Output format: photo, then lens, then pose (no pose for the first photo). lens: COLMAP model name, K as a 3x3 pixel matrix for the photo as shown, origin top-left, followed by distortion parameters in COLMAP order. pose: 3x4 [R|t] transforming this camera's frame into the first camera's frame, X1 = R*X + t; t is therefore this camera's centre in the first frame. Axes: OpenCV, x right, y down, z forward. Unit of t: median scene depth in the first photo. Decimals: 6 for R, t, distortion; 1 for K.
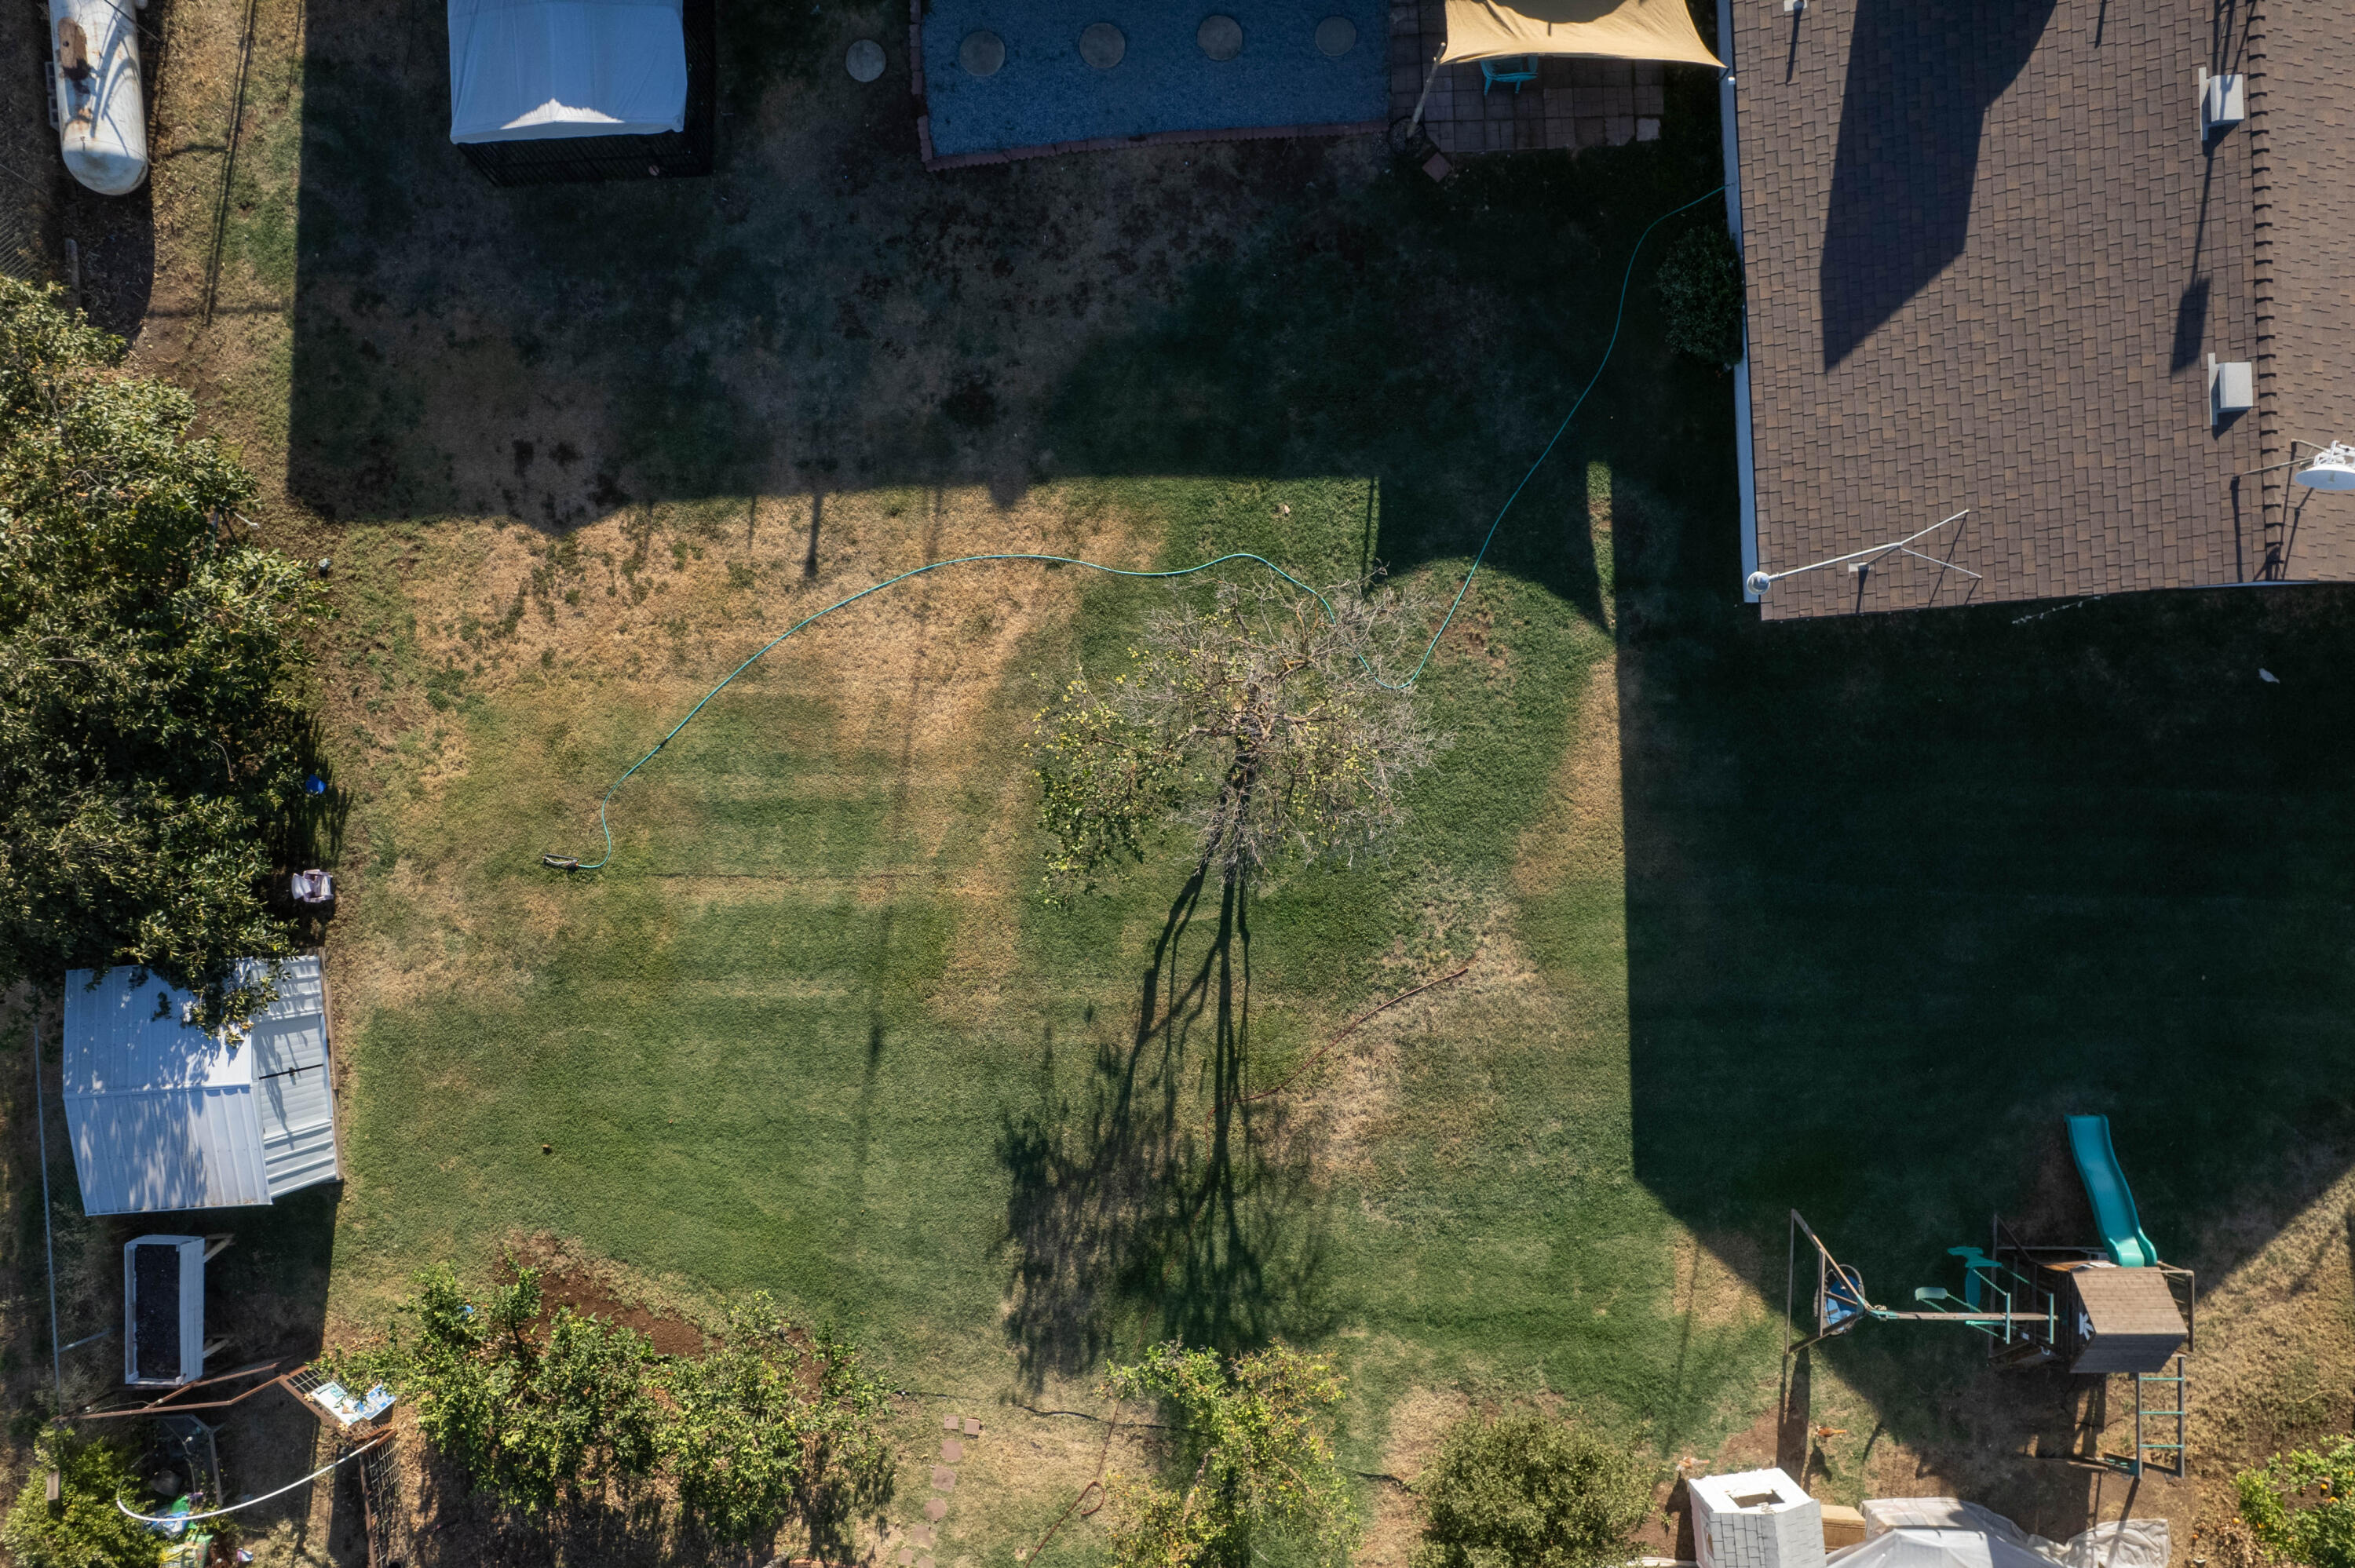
lens RADIAL K [[1594.6, 0, 1177.3], [0, 1594.6, 824.1], [0, 0, 1]] dist [-0.074646, 0.066100]
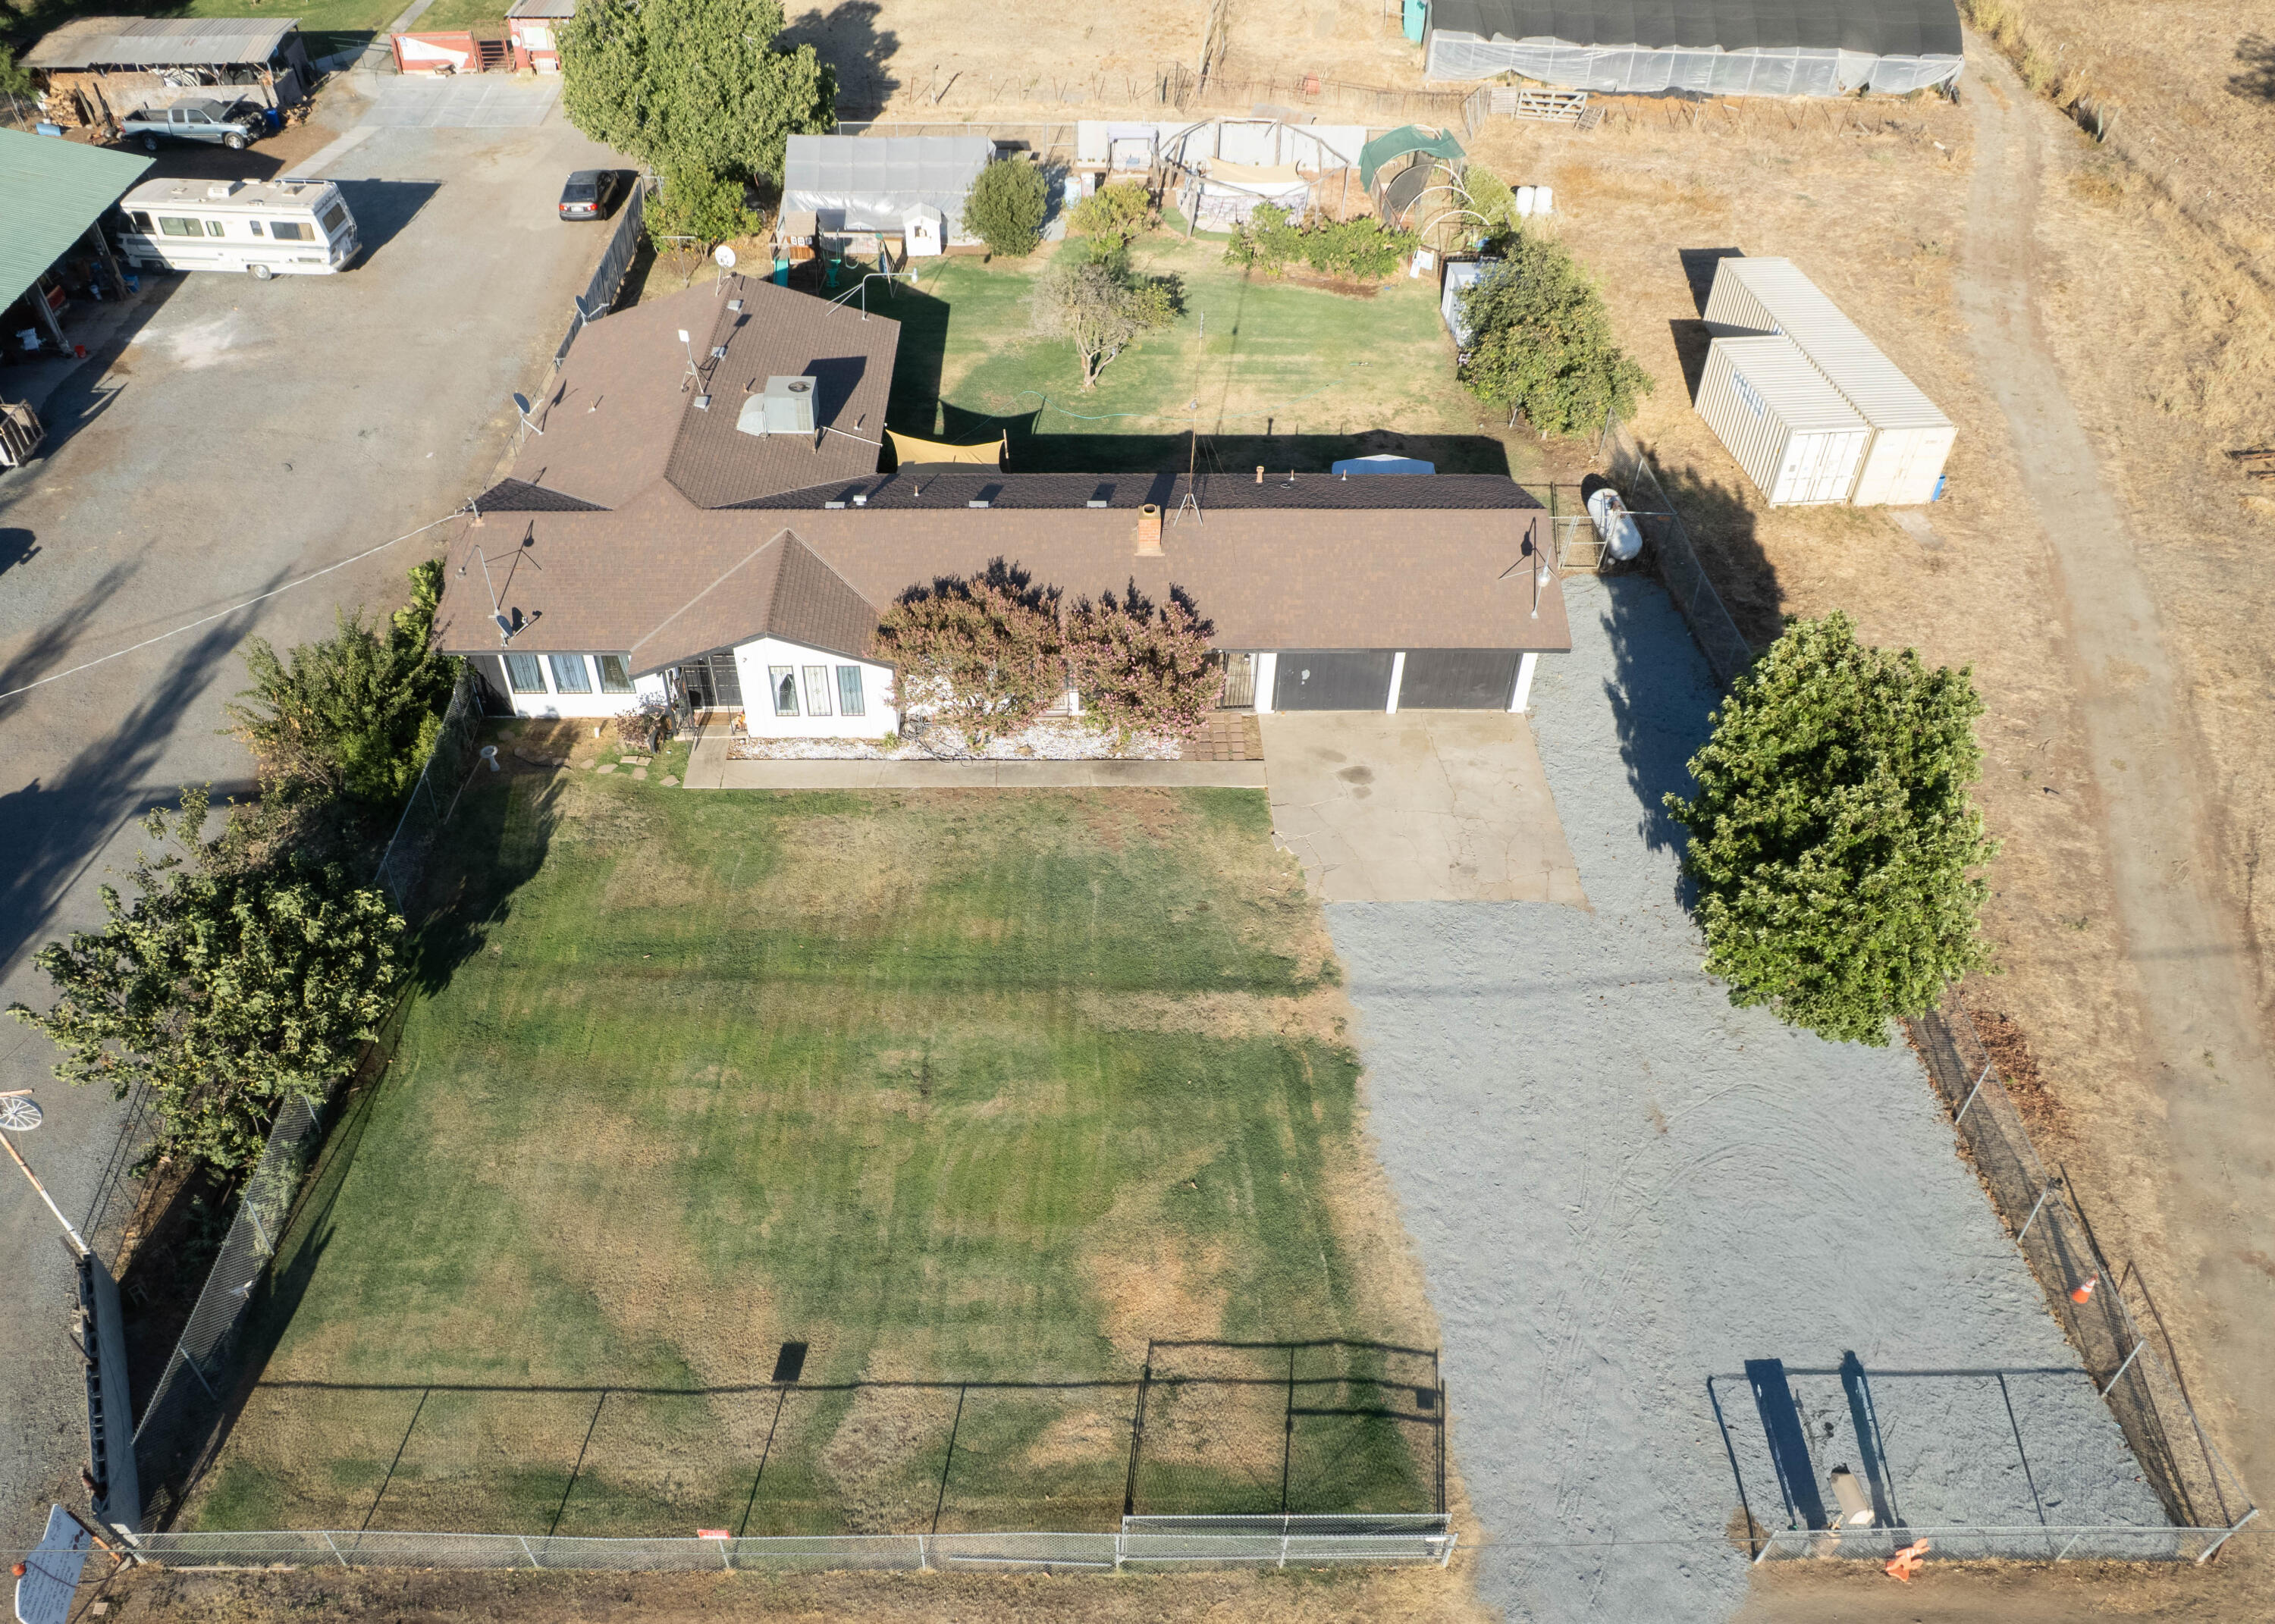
lens RADIAL K [[1638.8, 0, 1086.5], [0, 1638.8, 846.0], [0, 0, 1]] dist [-0.057782, 0.041490]
pose [[-0.999547, -0.012223, 0.027509, -0.029767], [0.028341, -0.690100, 0.723159, -2.397852], [0.010145, 0.723611, 0.690133, -0.232408]]
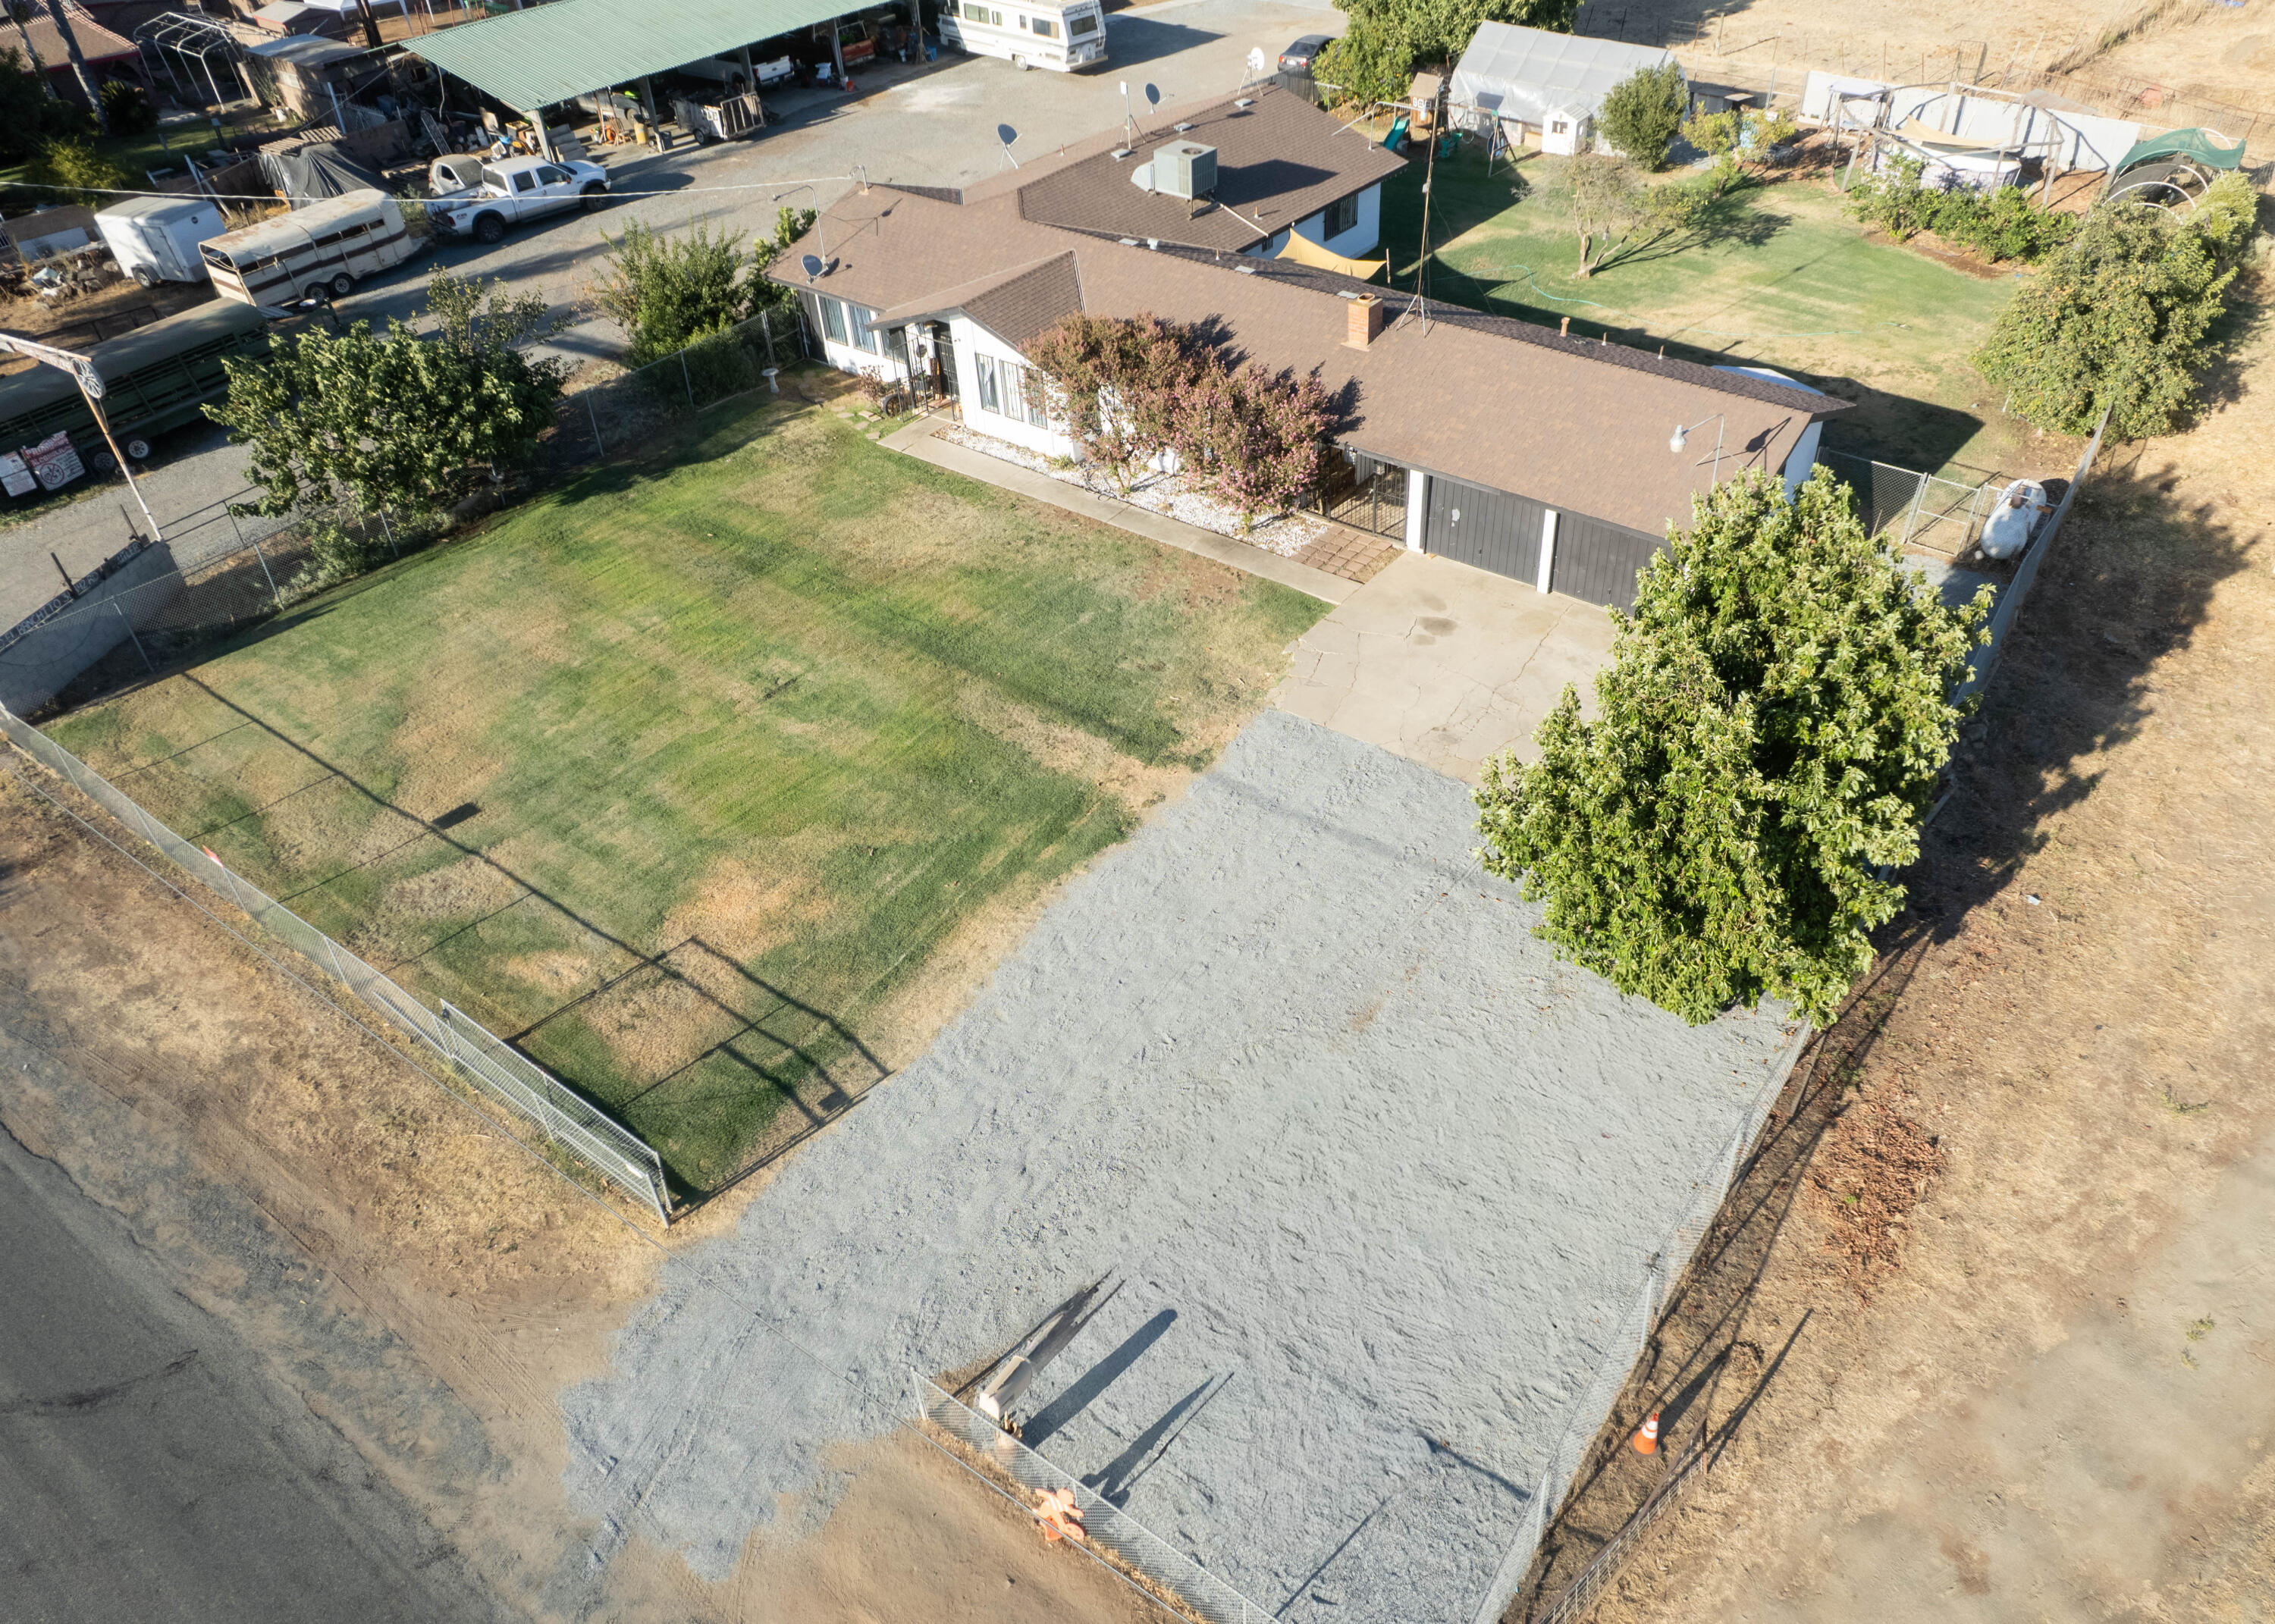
lens RADIAL K [[1621.0, 0, 1259.7], [0, 1621.0, 812.6], [0, 0, 1]] dist [-0.066875, 0.044576]
pose [[-0.796537, -0.360587, 0.485290, -0.977907], [0.603771, -0.516197, 0.607455, -2.154608], [0.031465, 0.776864, 0.628881, 0.132587]]
